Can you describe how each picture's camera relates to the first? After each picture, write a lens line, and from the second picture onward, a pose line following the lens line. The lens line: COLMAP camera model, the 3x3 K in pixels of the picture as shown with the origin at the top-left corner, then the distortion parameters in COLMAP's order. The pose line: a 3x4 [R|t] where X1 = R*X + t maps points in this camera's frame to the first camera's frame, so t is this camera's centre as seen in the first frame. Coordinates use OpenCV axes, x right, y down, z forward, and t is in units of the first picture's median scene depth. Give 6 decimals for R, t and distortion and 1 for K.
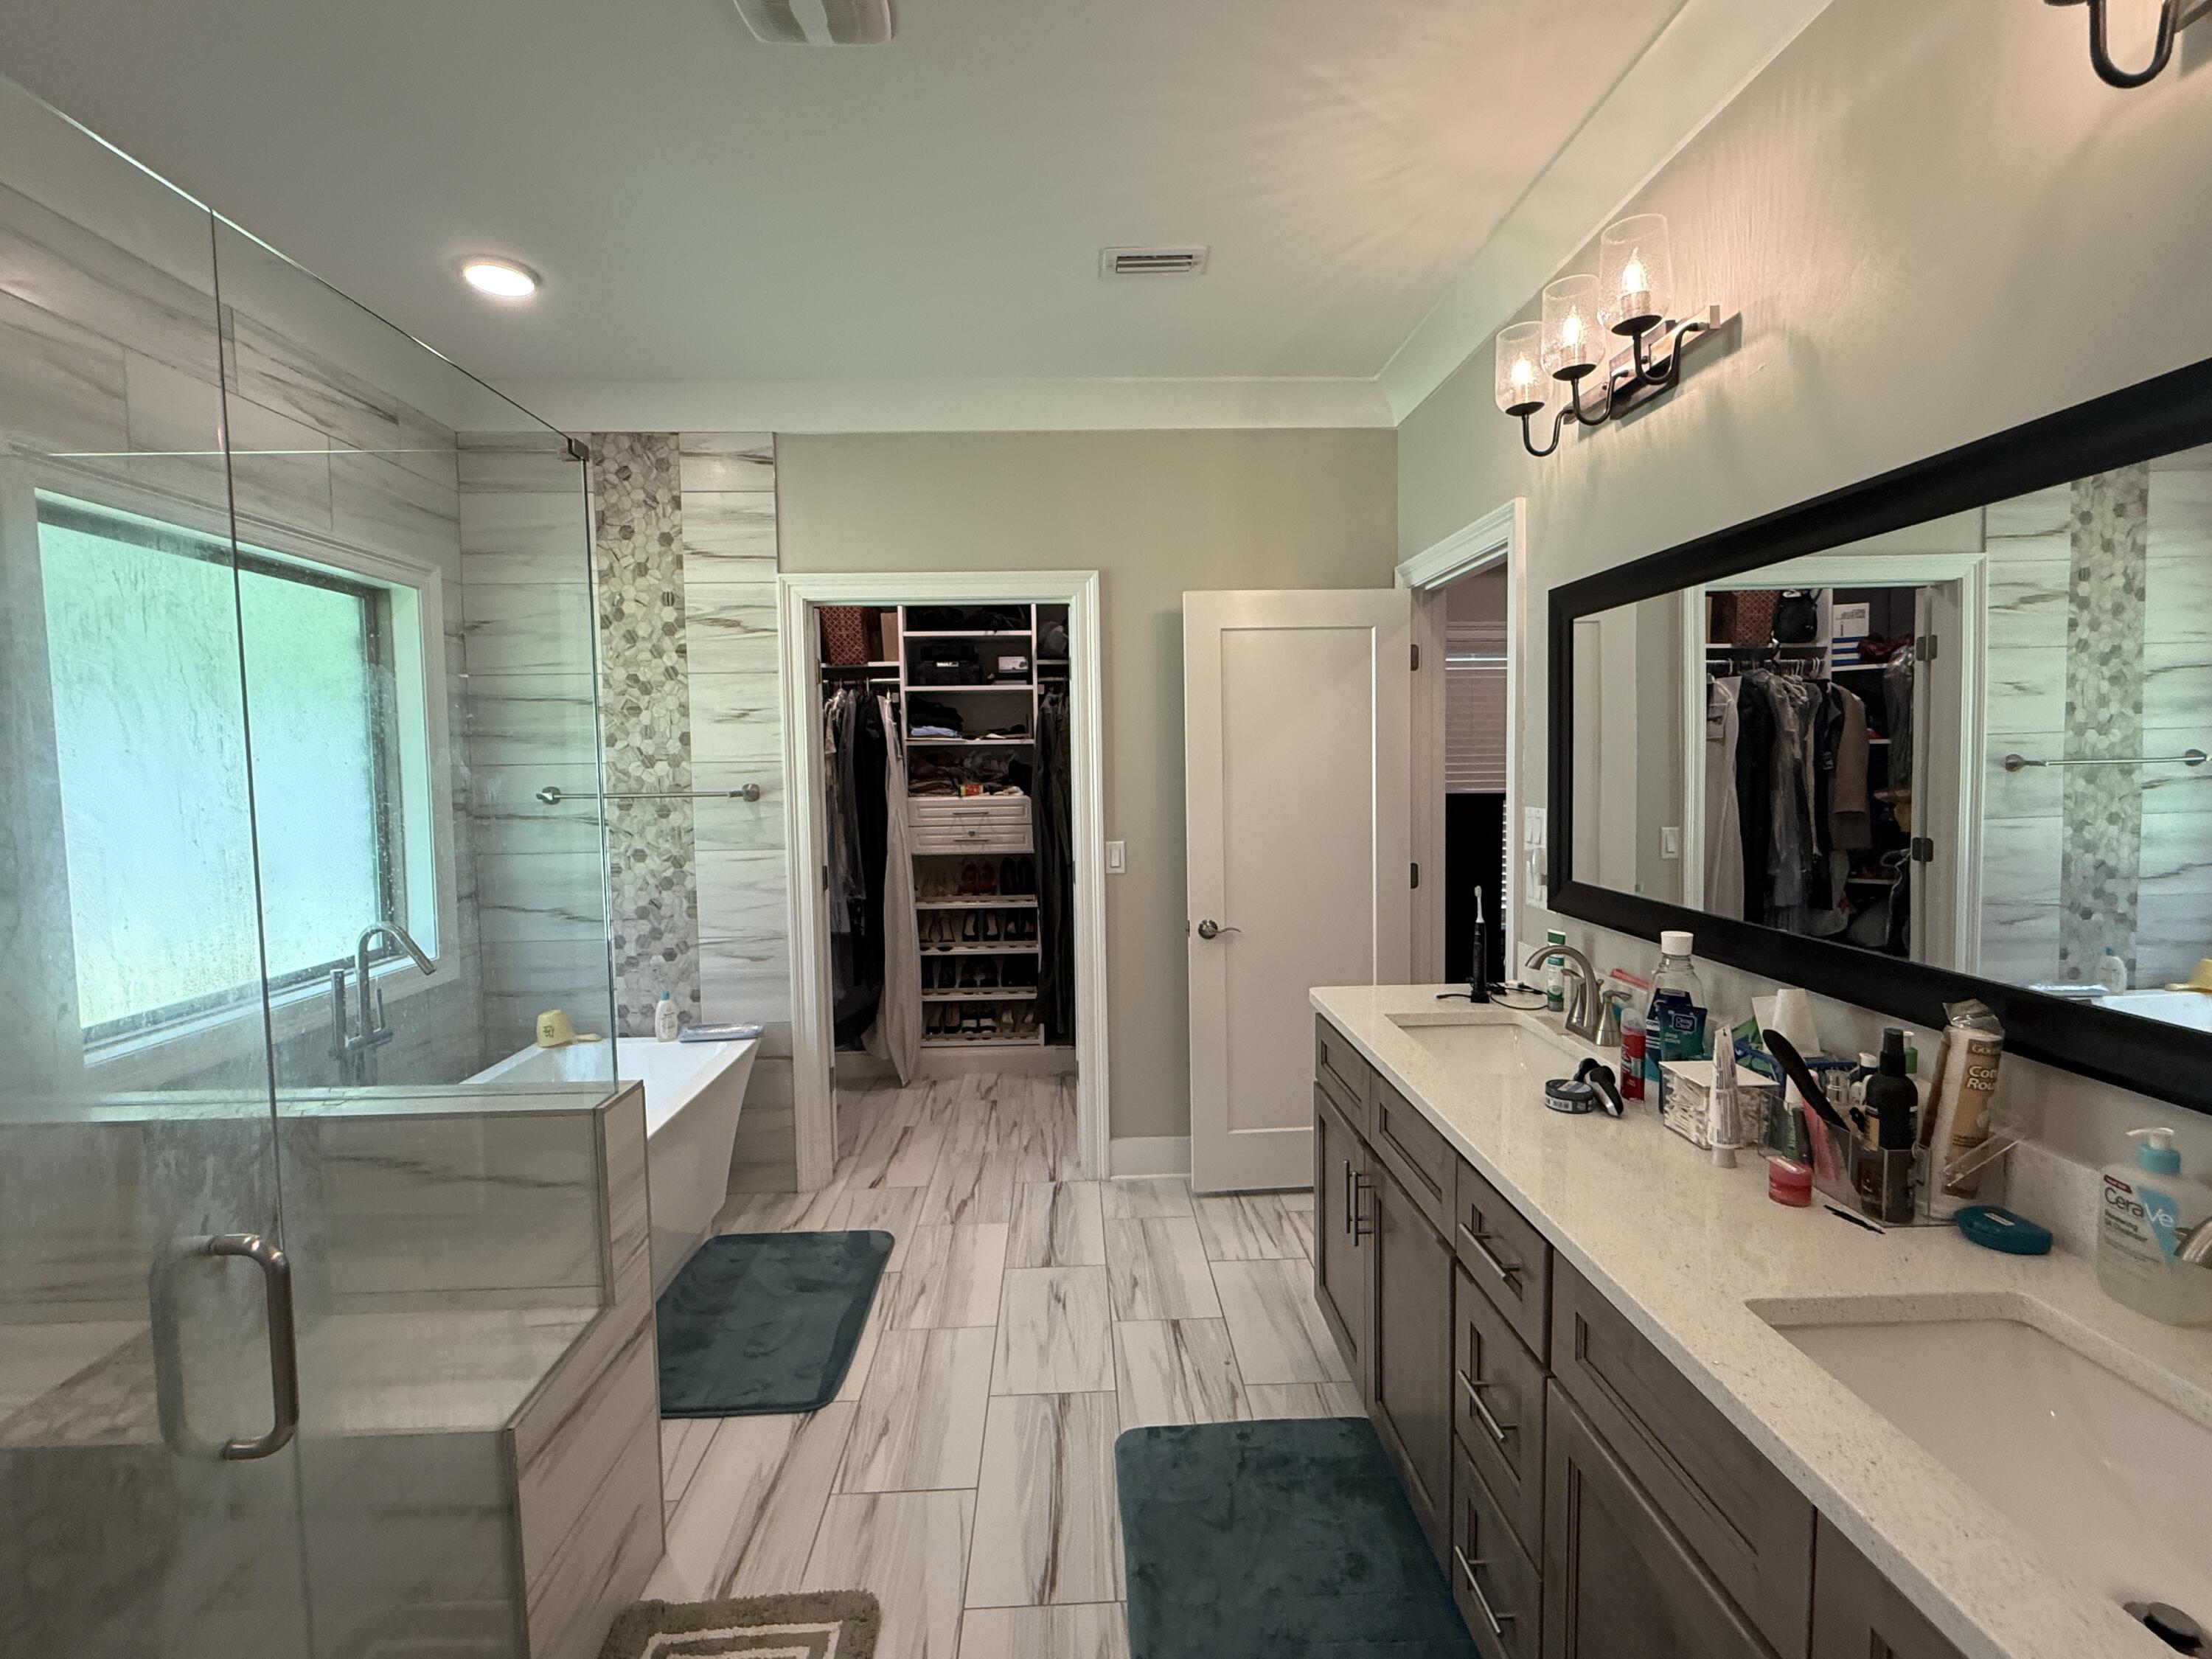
lens RADIAL K [[1009.6, 0, 1093.5], [0, 1009.6, 825.6], [0, 0, 1]] dist [0.002739, -0.000687]
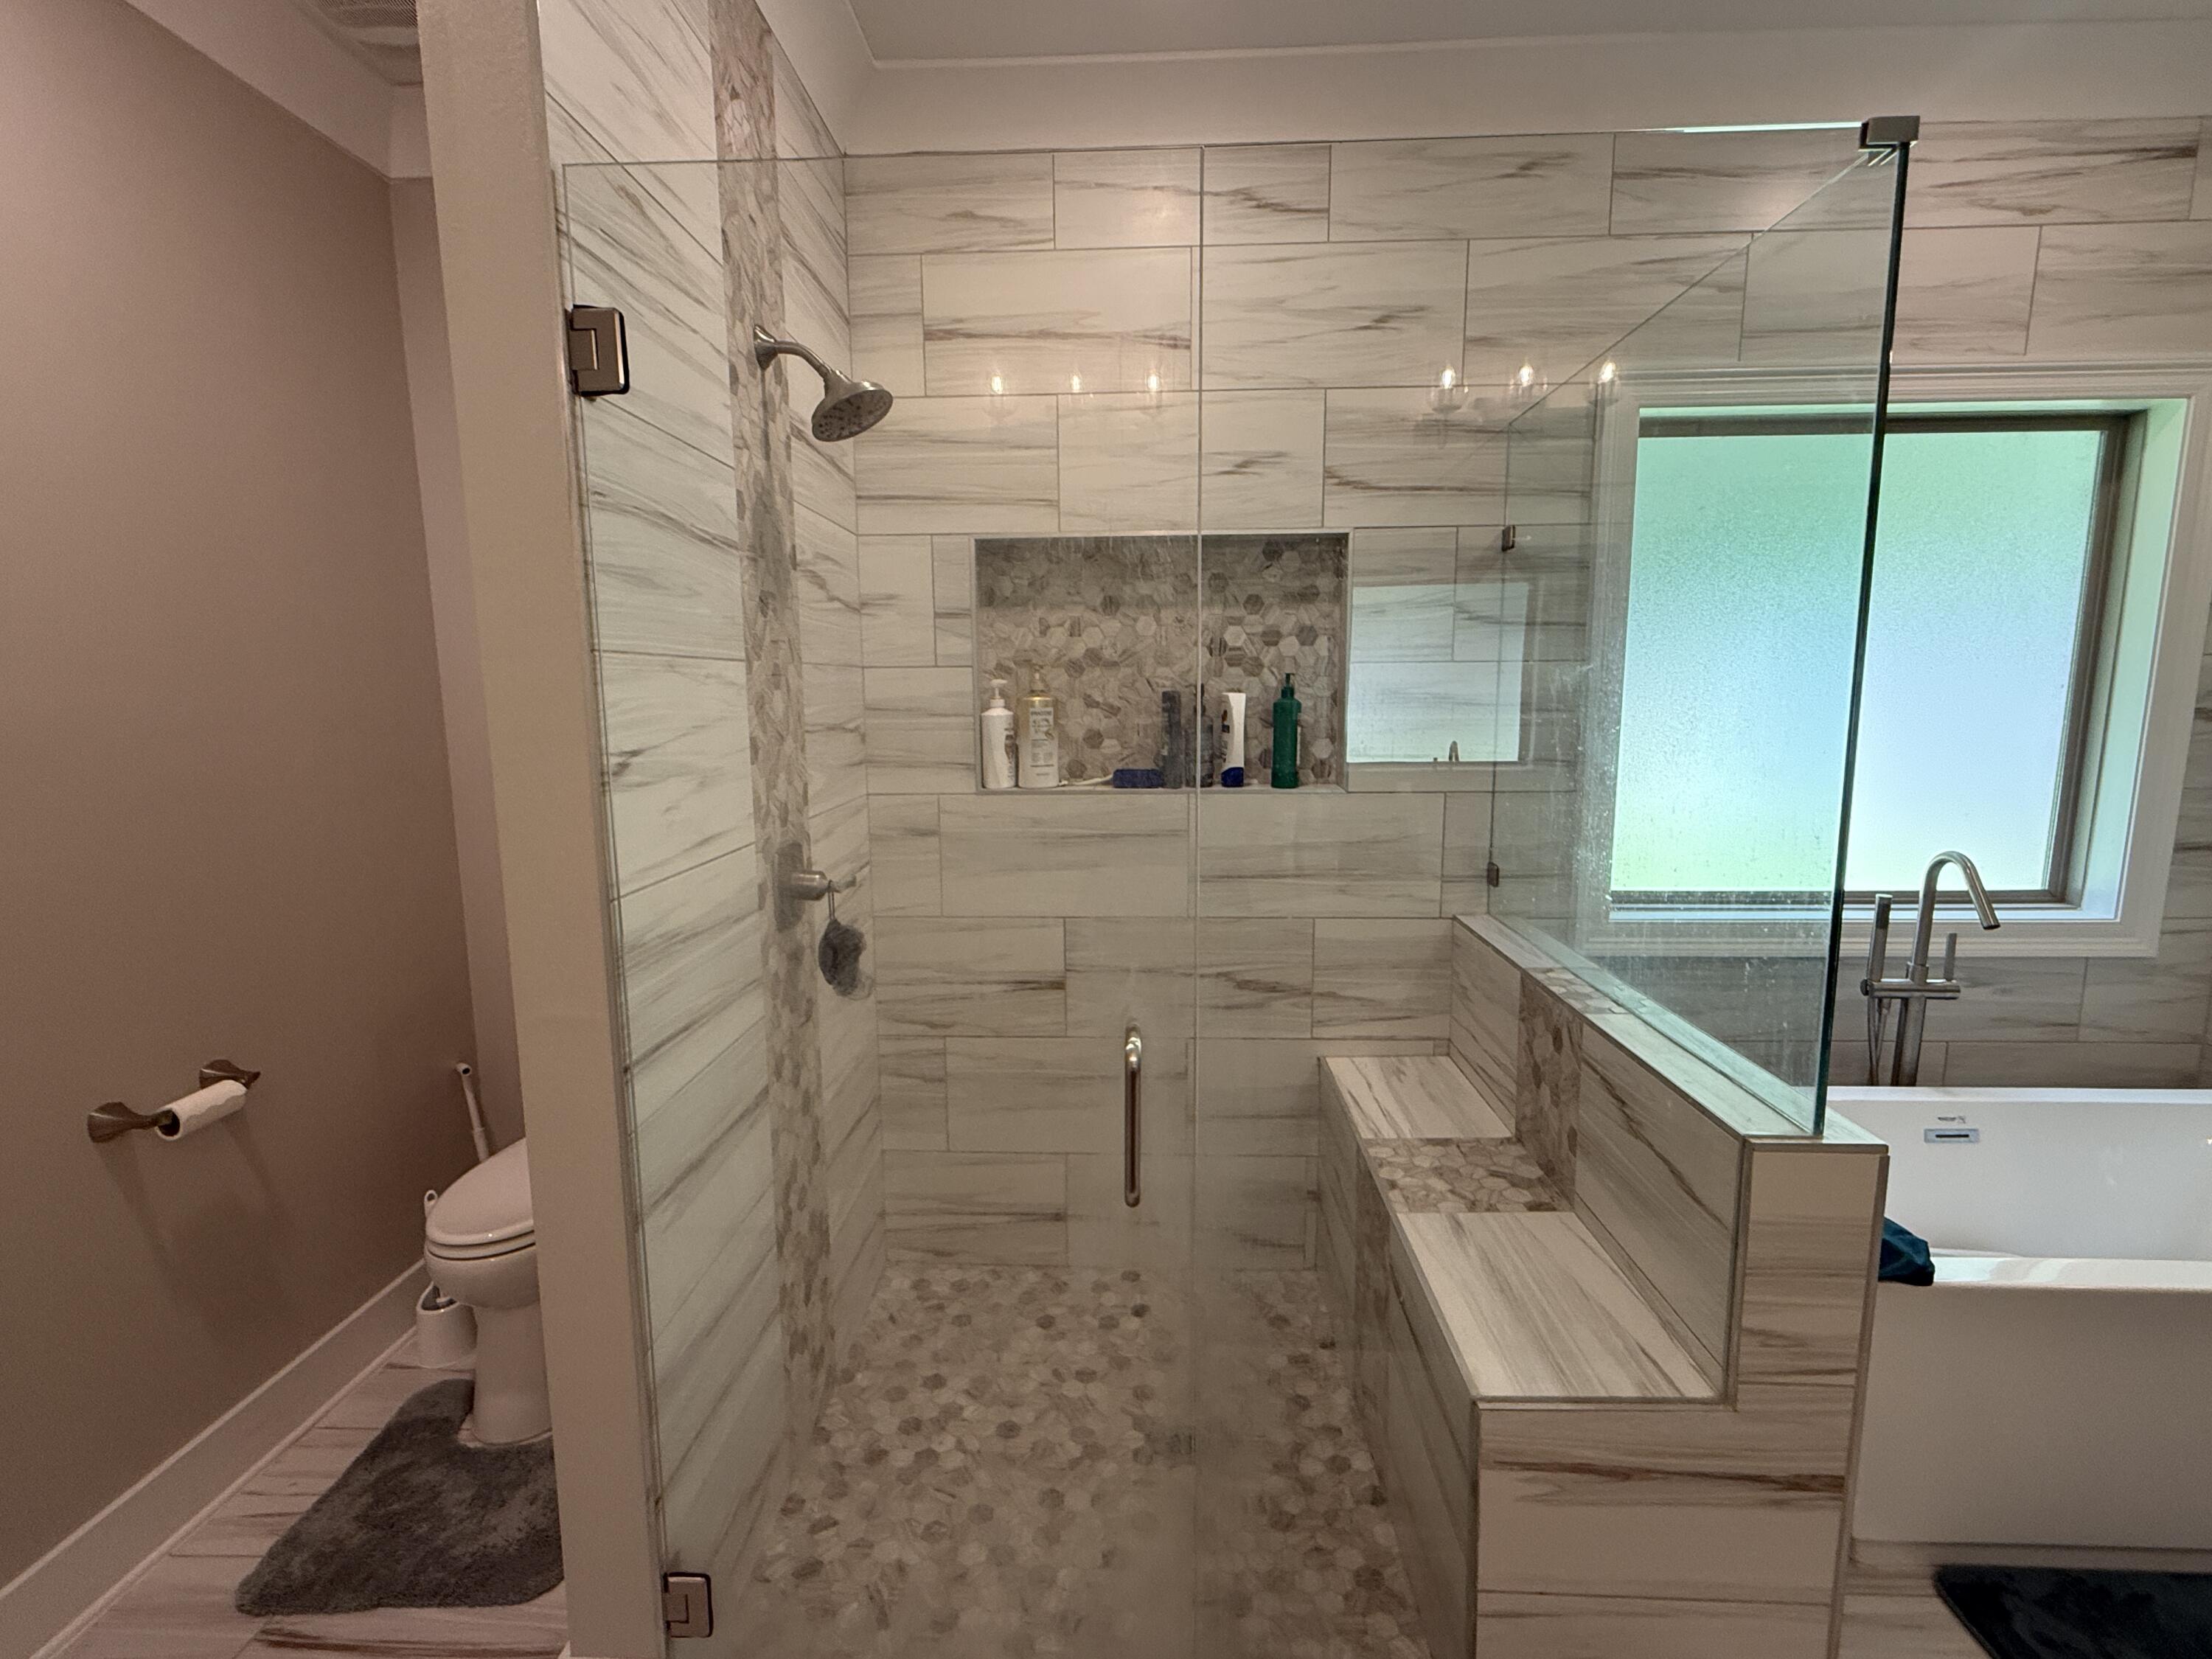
lens RADIAL K [[1009.6, 0, 1100.1], [0, 1009.6, 828.1], [0, 0, 1]] dist [0.002739, -0.000687]
pose [[-0.076689, 0.149078, -0.985847, 0.132211], [-0.059782, 0.986293, 0.153796, -0.007606], [0.995261, 0.070730, -0.066726, 0.377605]]
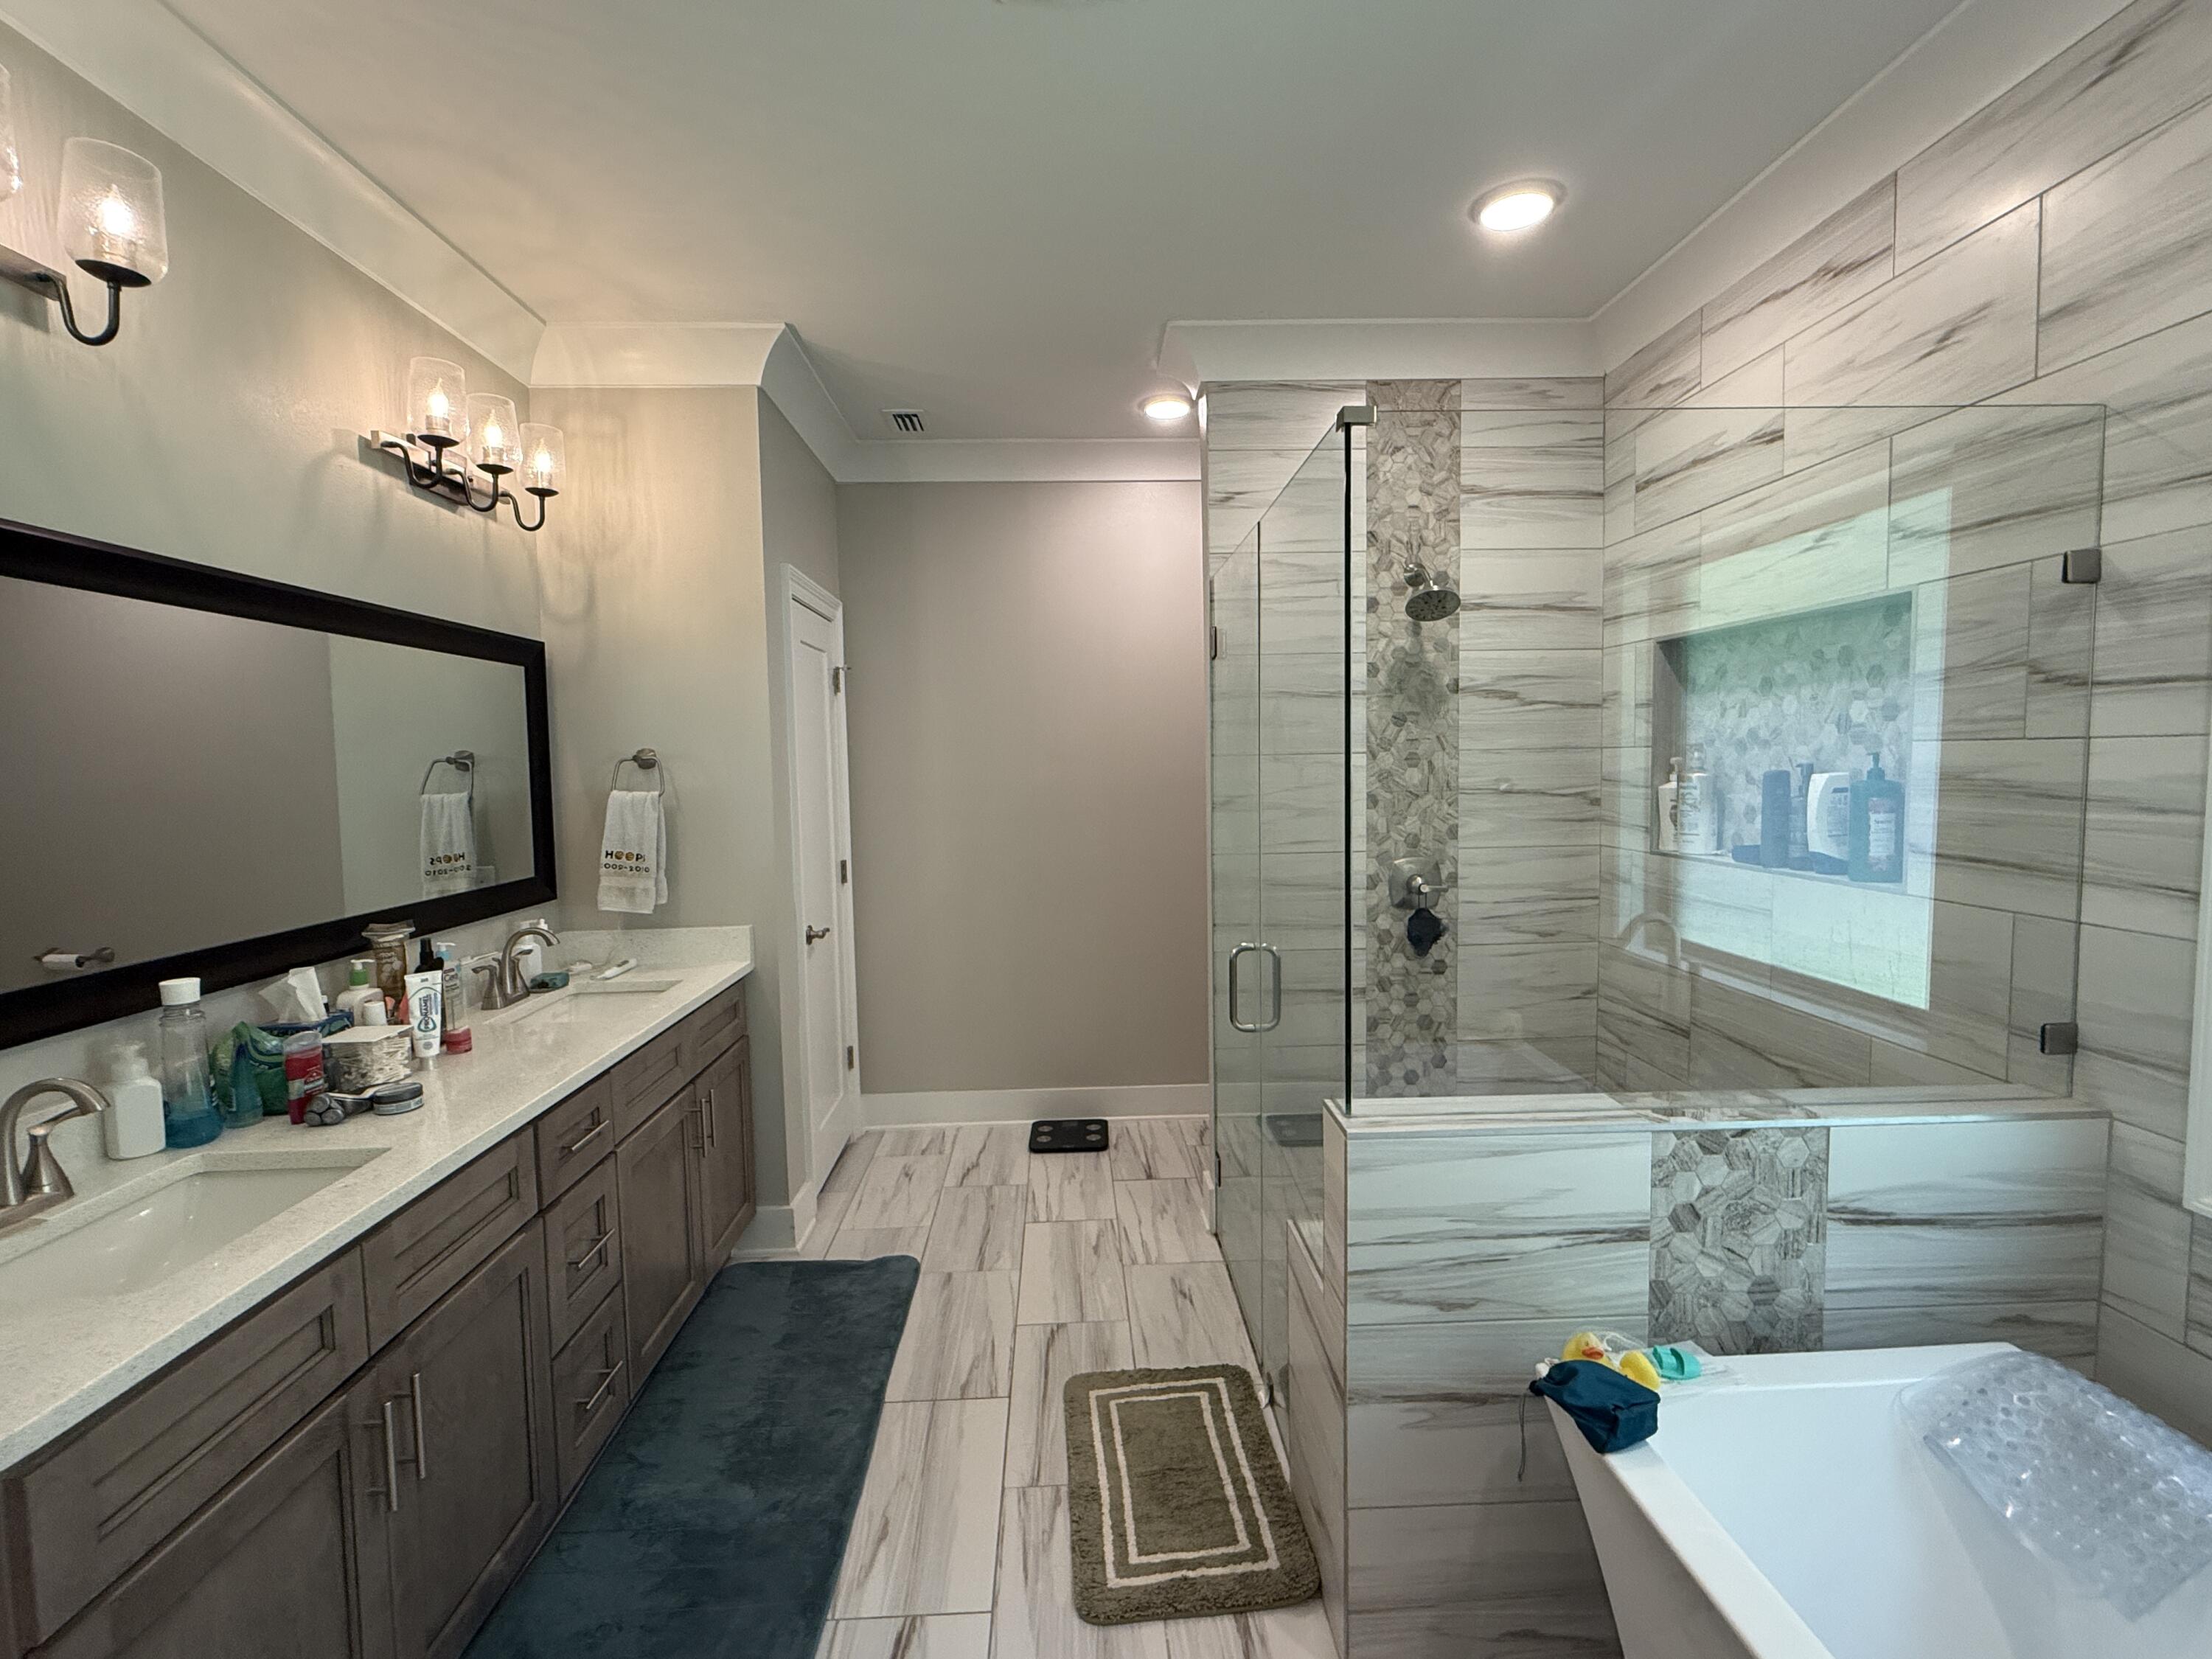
lens RADIAL K [[1009.6, 0, 1104.4], [0, 1009.6, 822.0], [0, 0, 1]] dist [0.002739, -0.000687]
pose [[-0.999512, 0.031011, -0.003761, -0.164153], [0.030248, 0.990866, 0.131415, -0.081509], [0.007802, 0.131237, -0.991320, 1.235793]]
